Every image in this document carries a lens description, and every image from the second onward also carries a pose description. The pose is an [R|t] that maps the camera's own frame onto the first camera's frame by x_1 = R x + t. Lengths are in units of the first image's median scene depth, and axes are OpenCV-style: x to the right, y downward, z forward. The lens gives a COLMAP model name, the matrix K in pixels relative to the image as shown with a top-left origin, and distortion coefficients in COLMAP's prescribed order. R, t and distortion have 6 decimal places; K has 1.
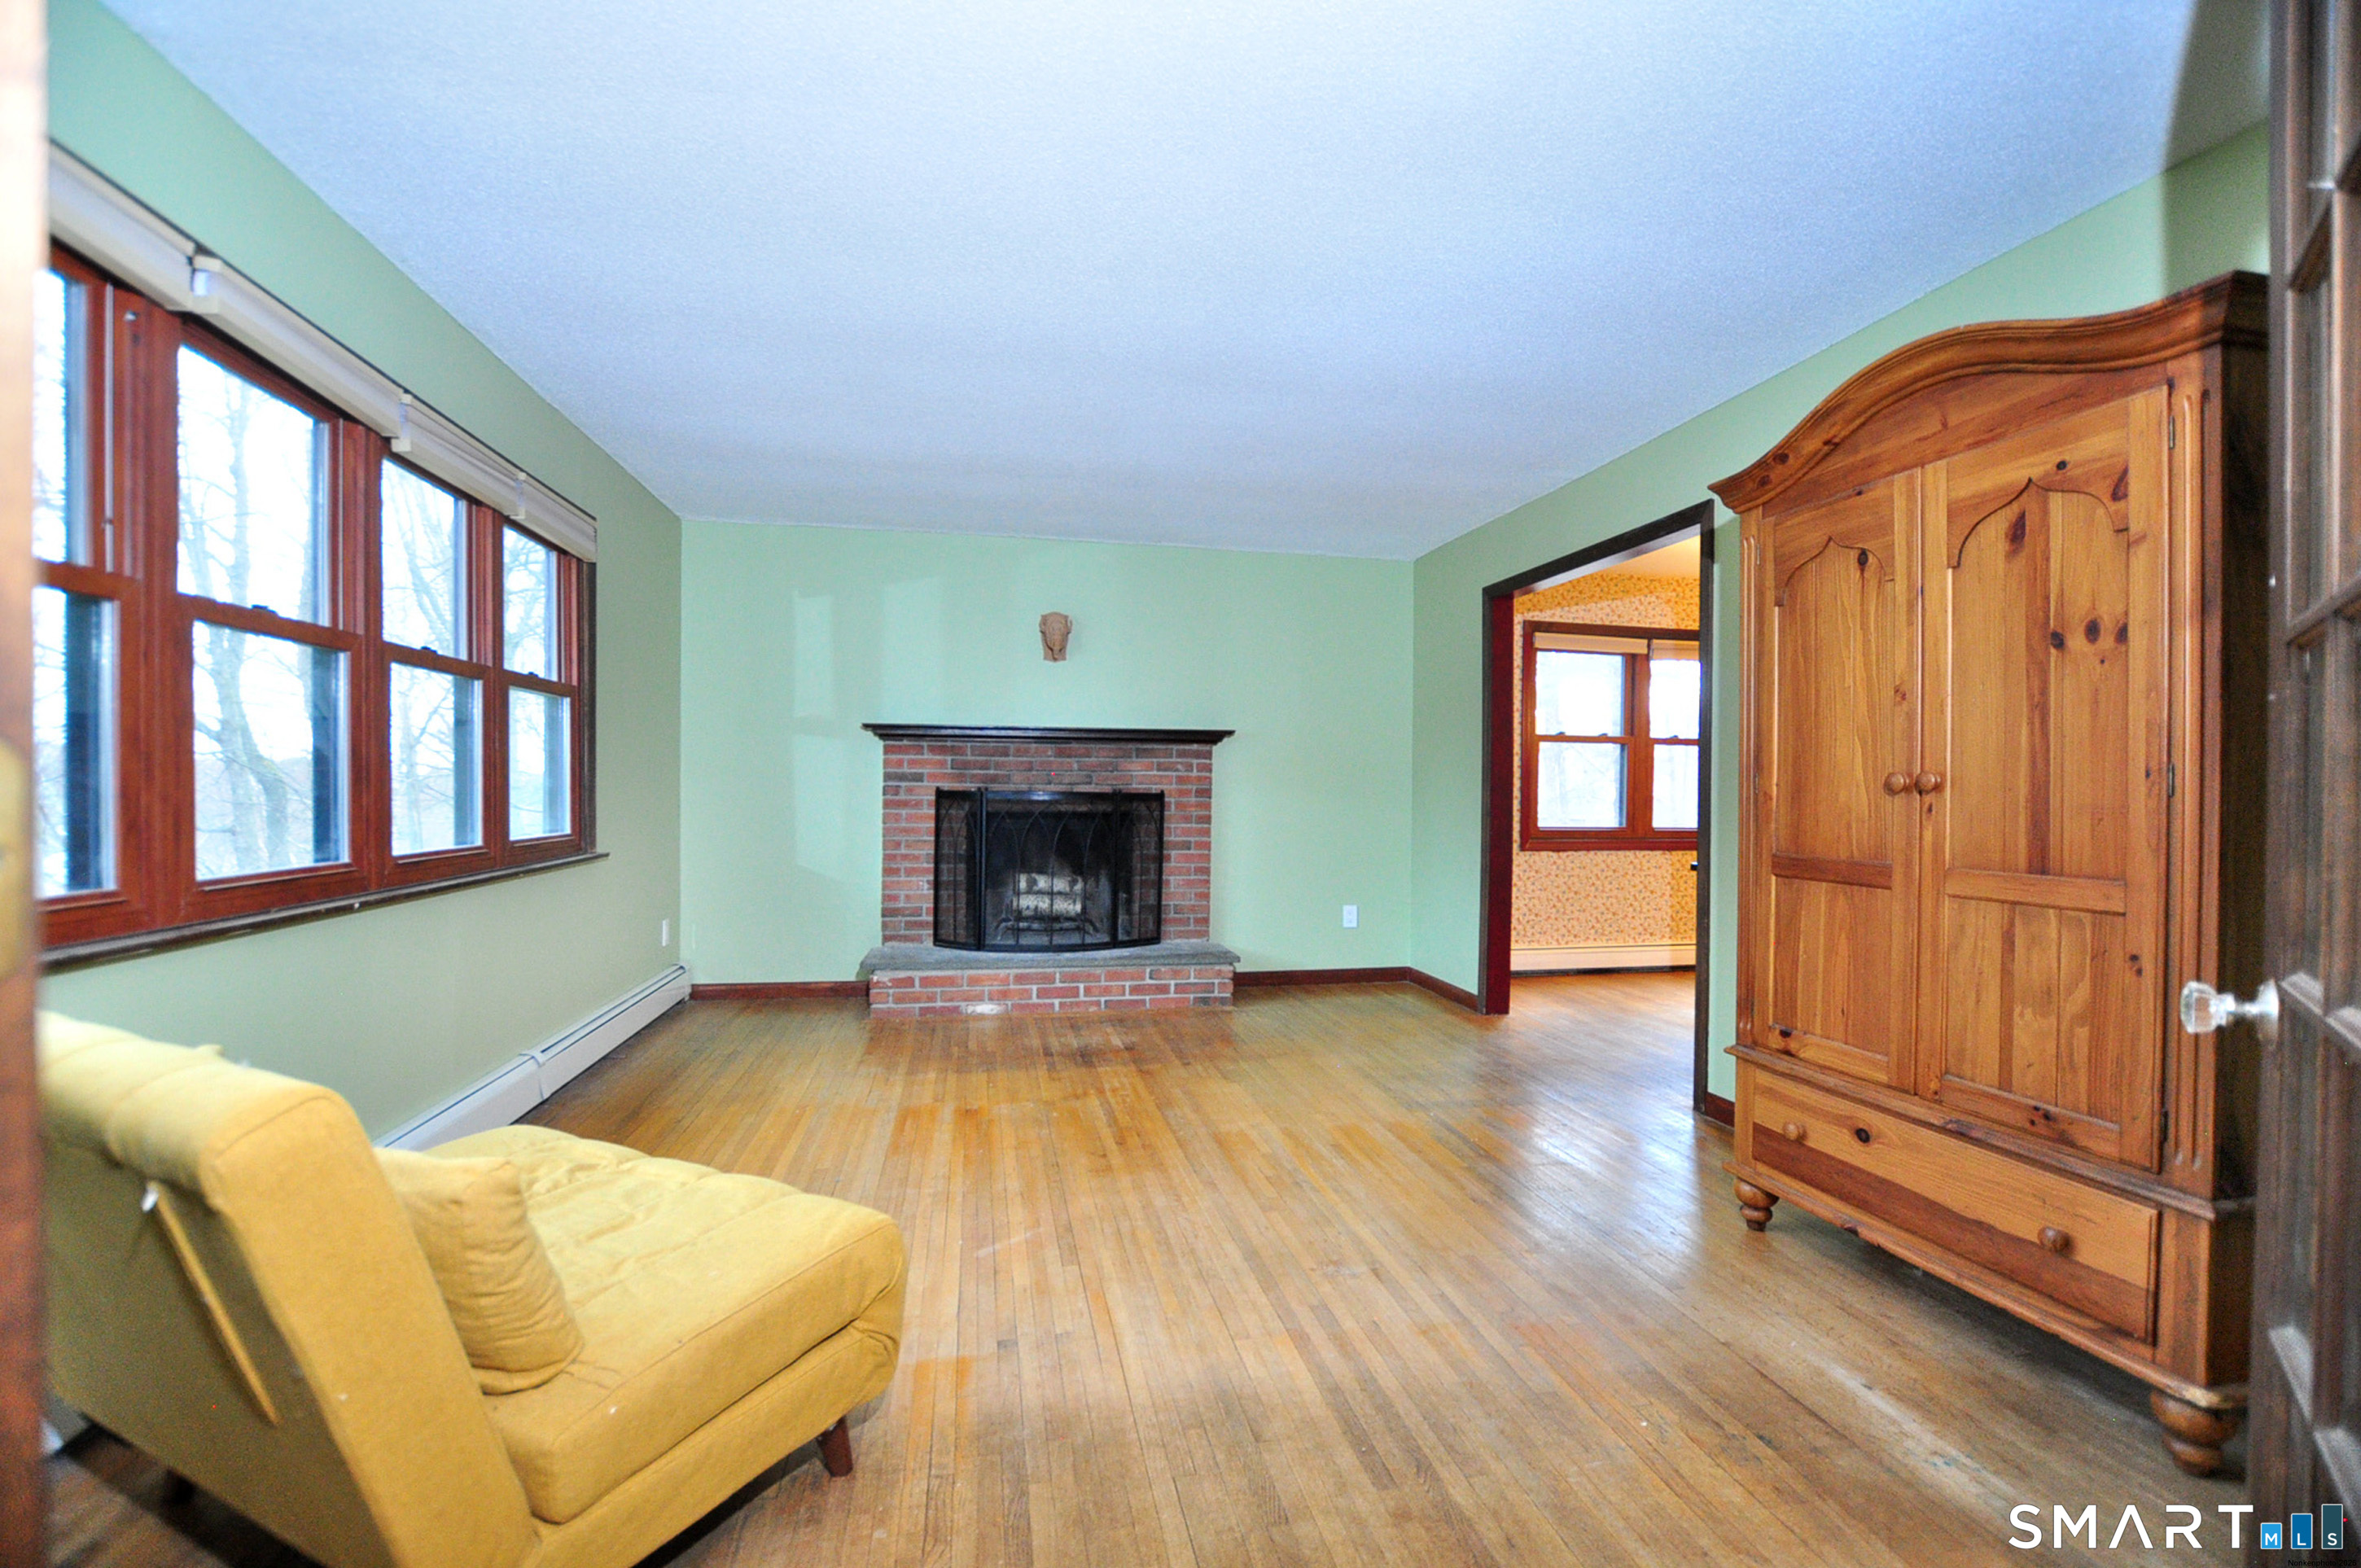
lens RADIAL K [[1048.5, 0, 1198.3], [0, 1048.5, 801.1], [0, 0, 1]] dist [-0.025550, 0.000056]
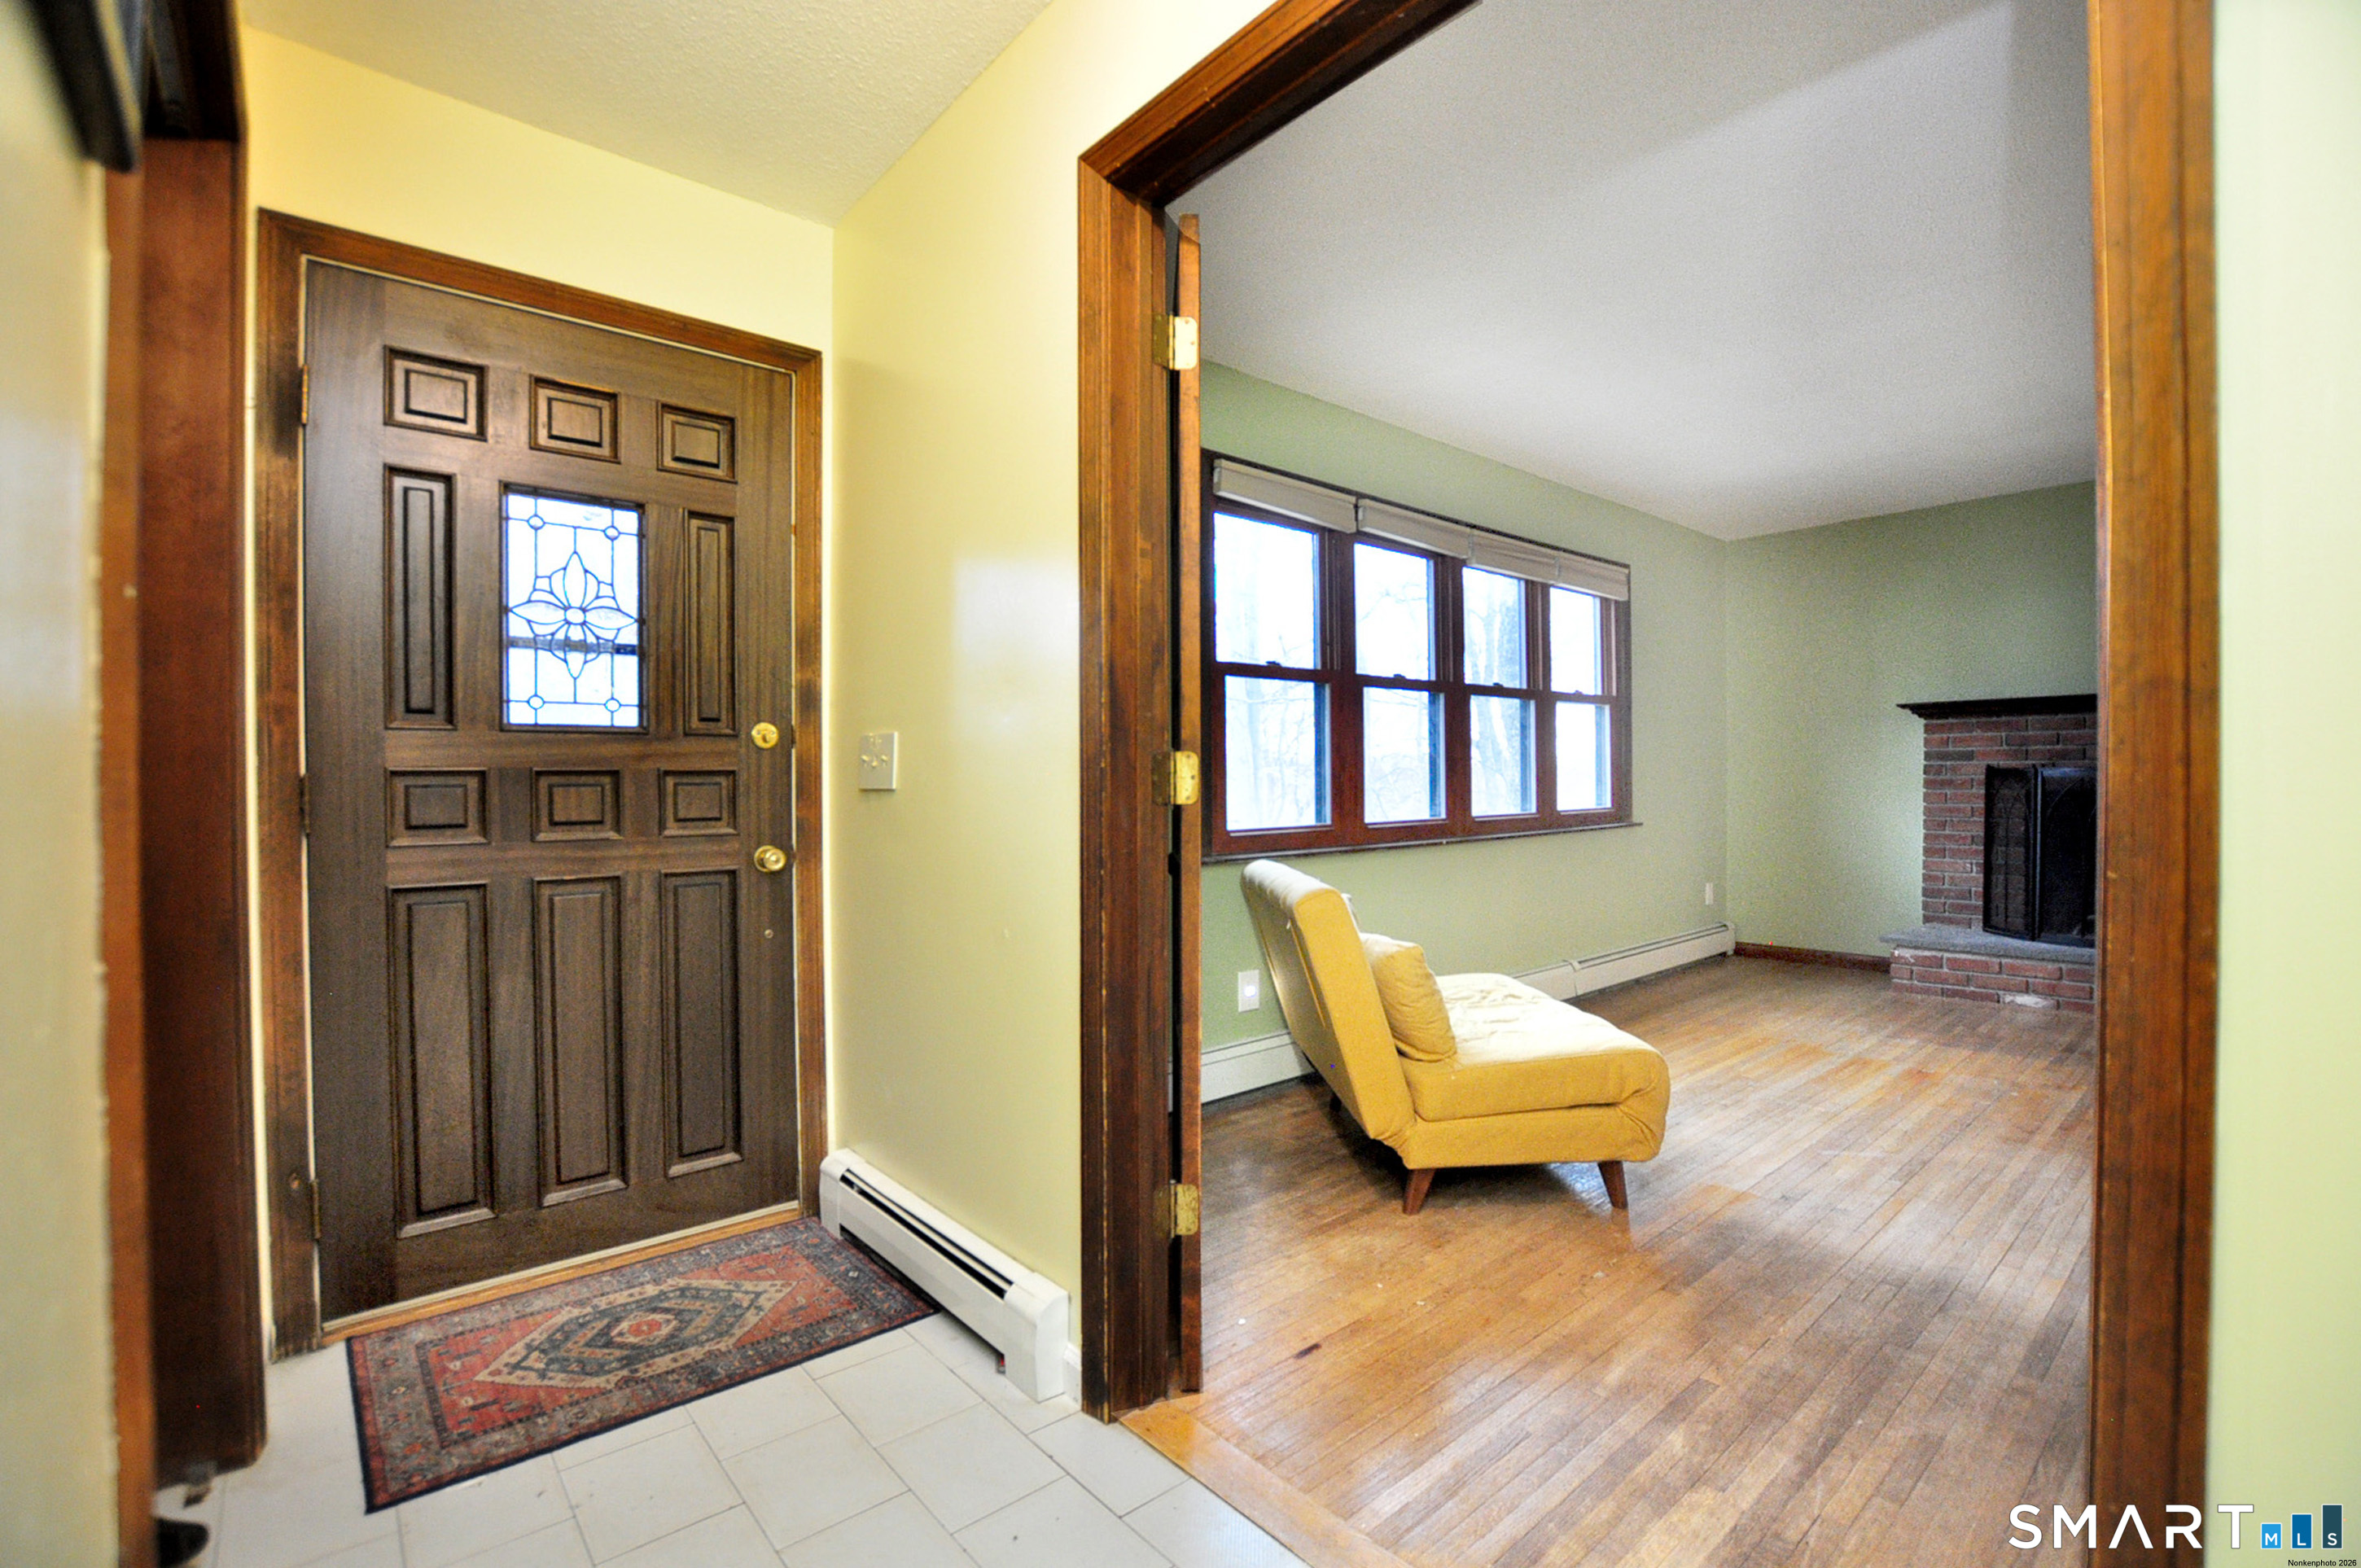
lens RADIAL K [[1039.2, 0, 1178.7], [0, 1039.2, 797.3], [0, 0, 1]] dist [-0.025813, 0.000135]
pose [[0.491164, -0.001979, -0.871065, 0.298533], [0.007940, 0.999966, 0.002205, 0.012088], [0.871031, -0.008000, 0.491163, -0.144460]]
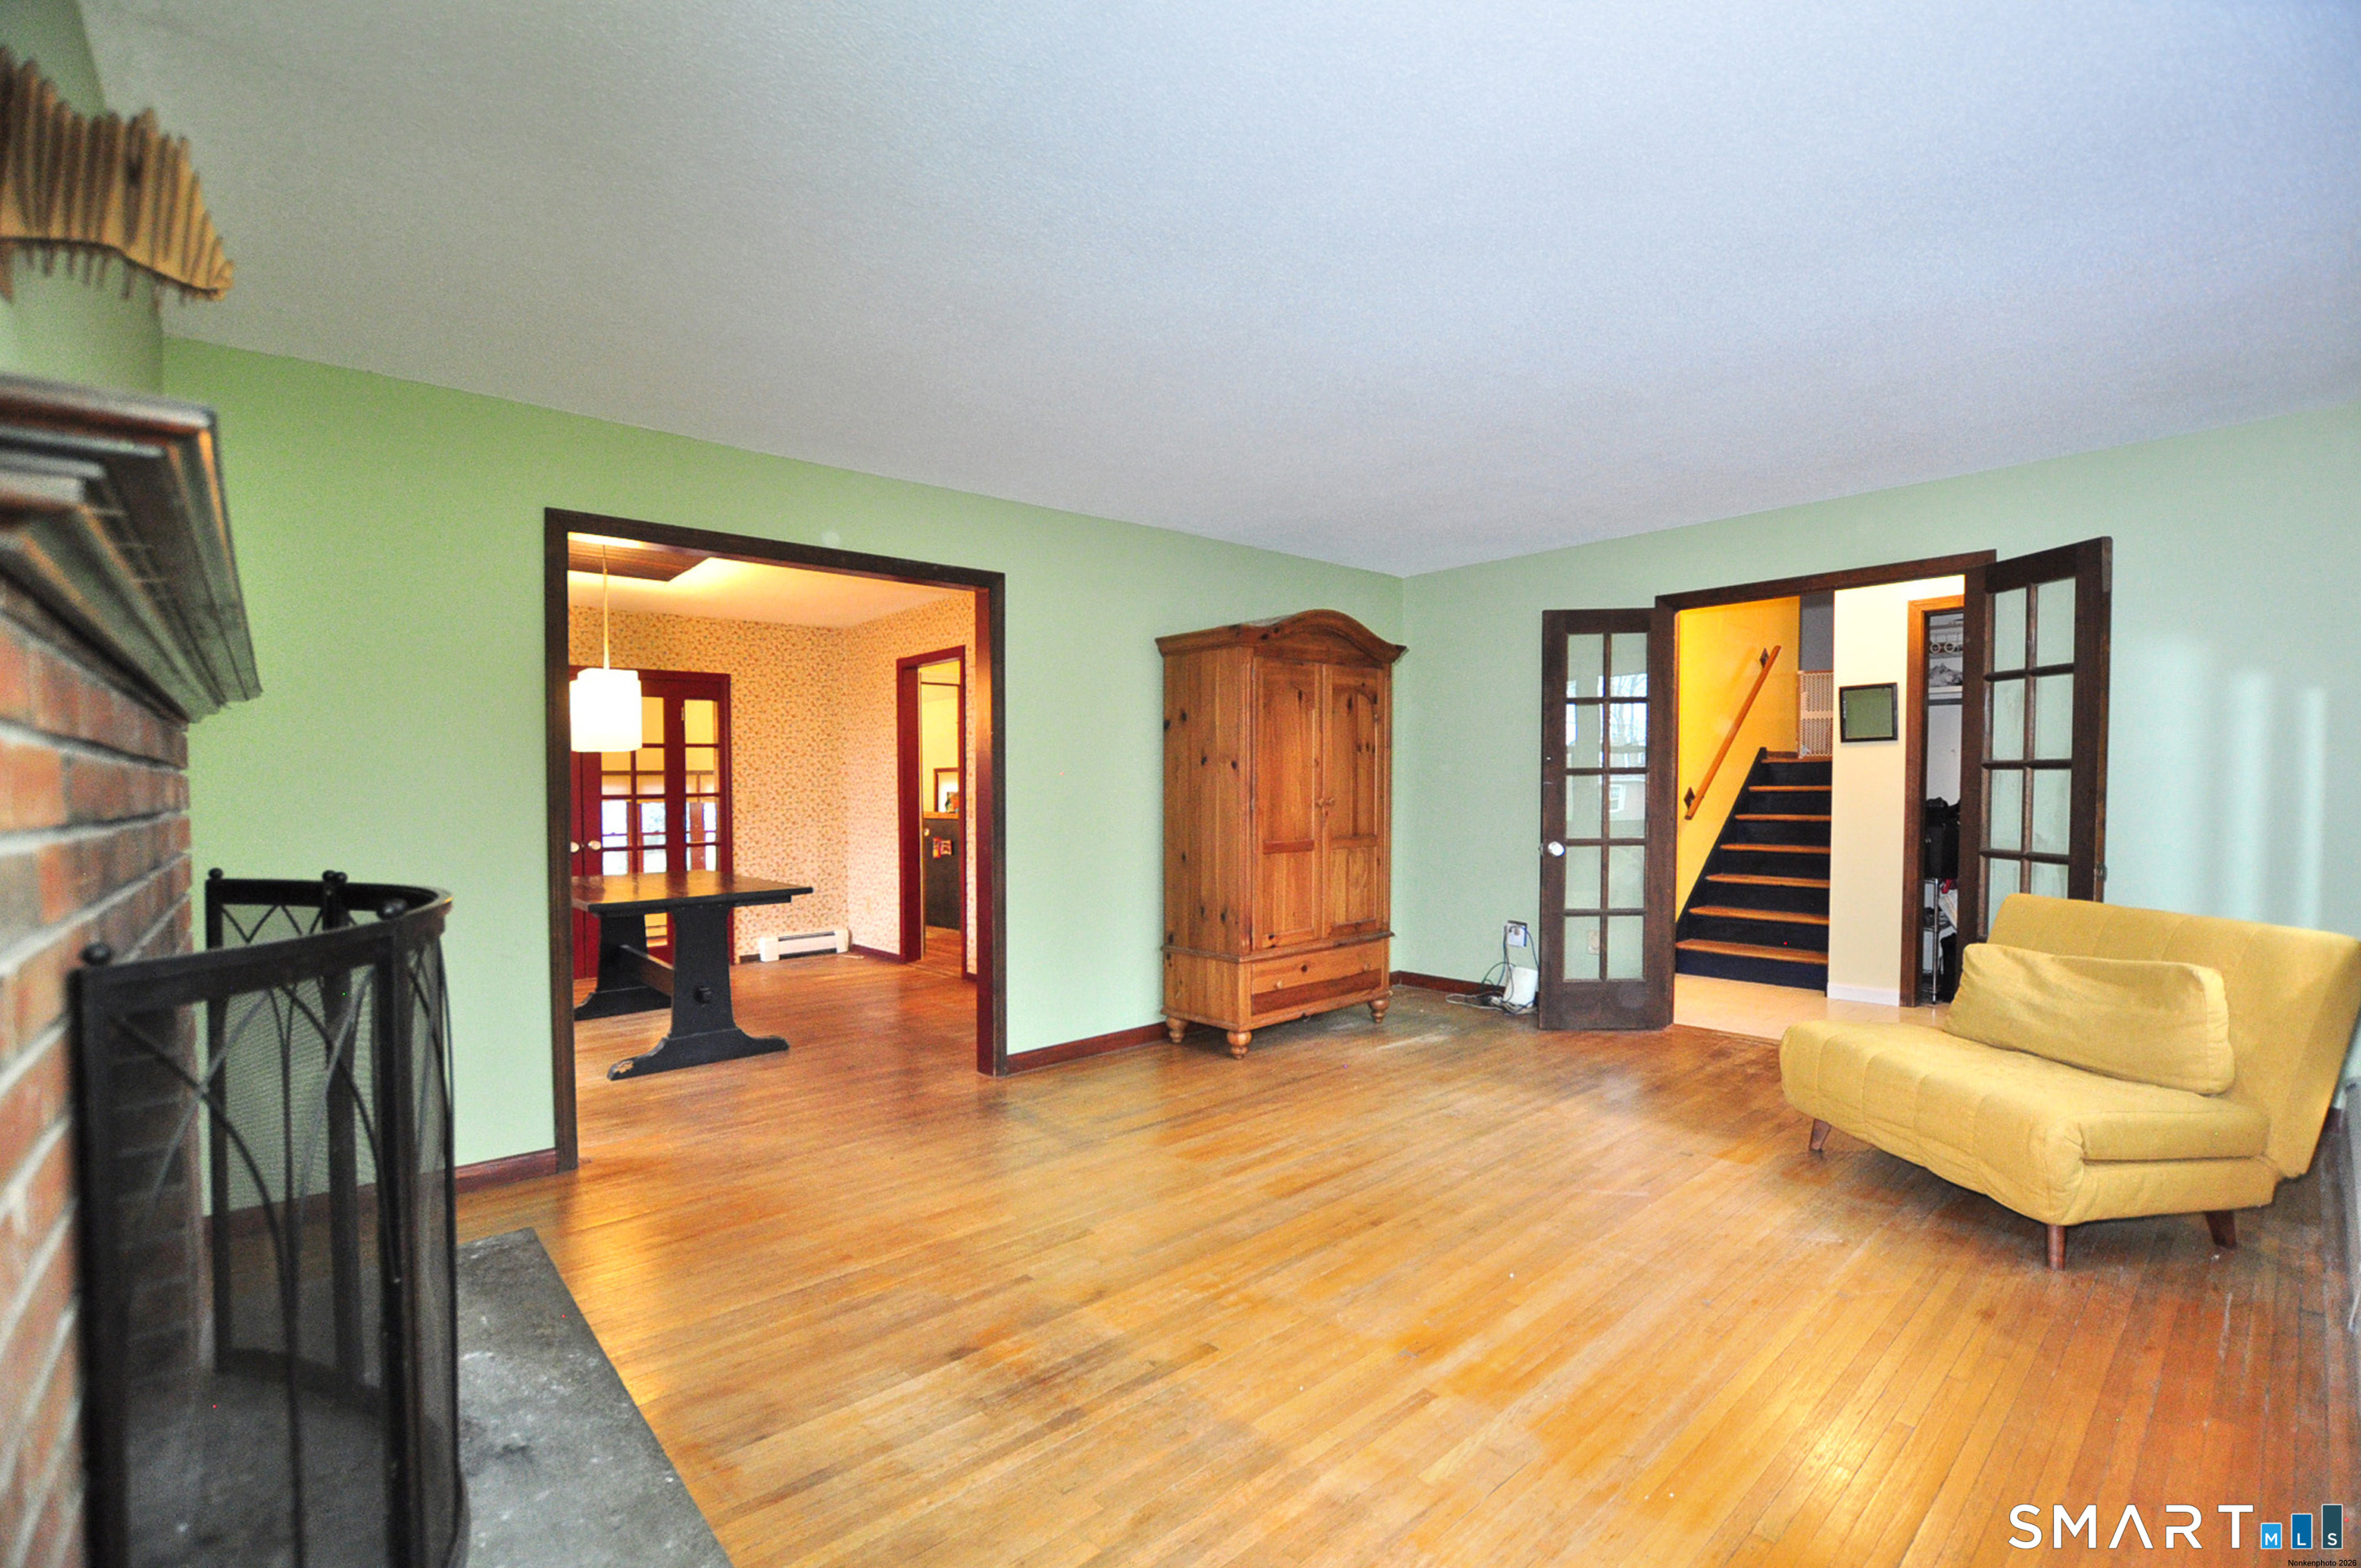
lens RADIAL K [[1048.5, 0, 1198.3], [0, 1048.5, 801.1], [0, 0, 1]] dist [-0.025550, 0.000056]
pose [[-0.509156, -0.023339, 0.860358, -0.657254], [0.009401, 0.999422, 0.032676, -0.054855], [-0.860623, 0.024725, -0.508642, 1.369452]]
